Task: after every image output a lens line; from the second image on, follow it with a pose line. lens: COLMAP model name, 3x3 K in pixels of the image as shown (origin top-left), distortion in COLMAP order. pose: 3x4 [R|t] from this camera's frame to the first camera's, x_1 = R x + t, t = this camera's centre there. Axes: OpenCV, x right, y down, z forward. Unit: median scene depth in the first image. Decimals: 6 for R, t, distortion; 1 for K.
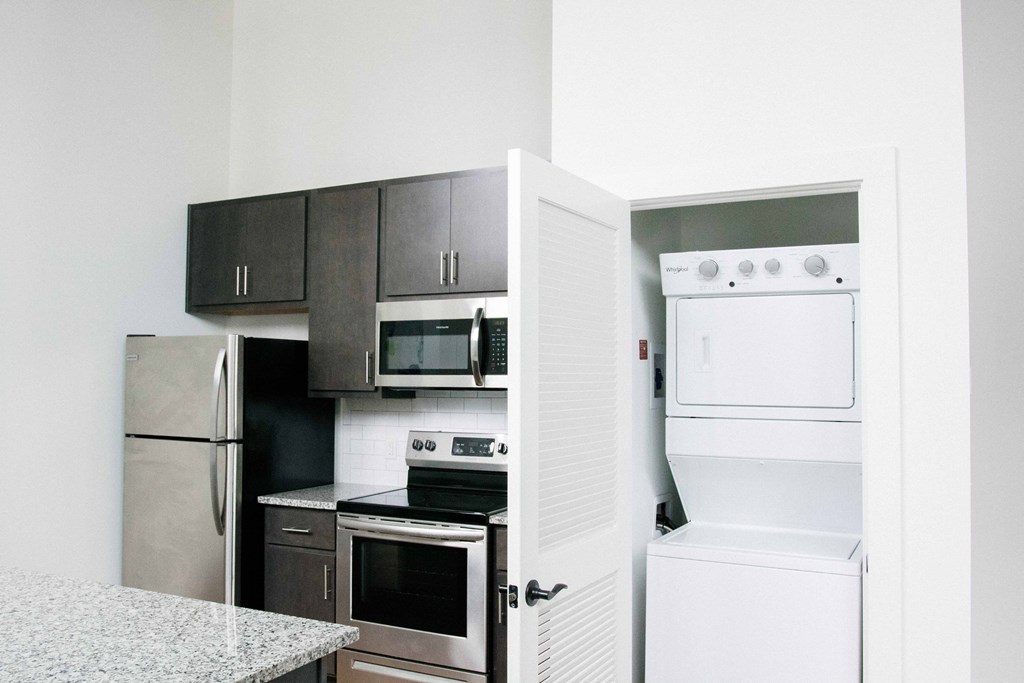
lens RADIAL K [[865.2, 0, 513.1], [0, 865.2, 332.8], [0, 0, 1]] dist [-0.113301, 0.038347]
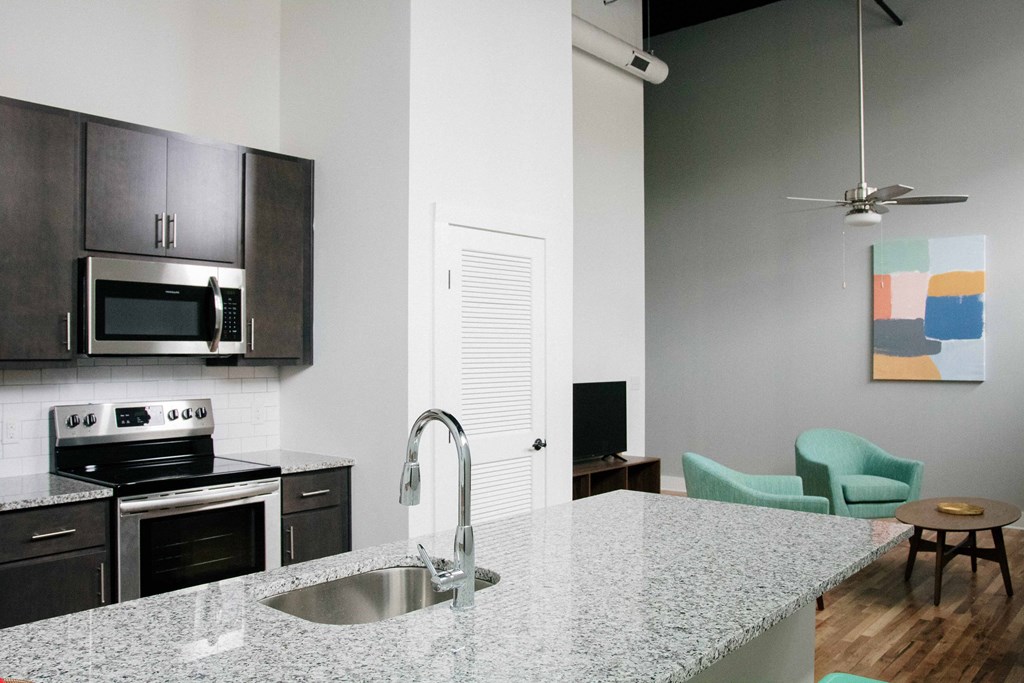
lens RADIAL K [[865.2, 0, 512.4], [0, 865.2, 345.1], [0, 0, 1]] dist [-0.113301, 0.038347]
pose [[0.210837, 0.003382, 0.977515, -0.904284], [-0.048712, 0.998788, 0.007051, 0.026632], [-0.976307, -0.049104, 0.210747, 0.410259]]
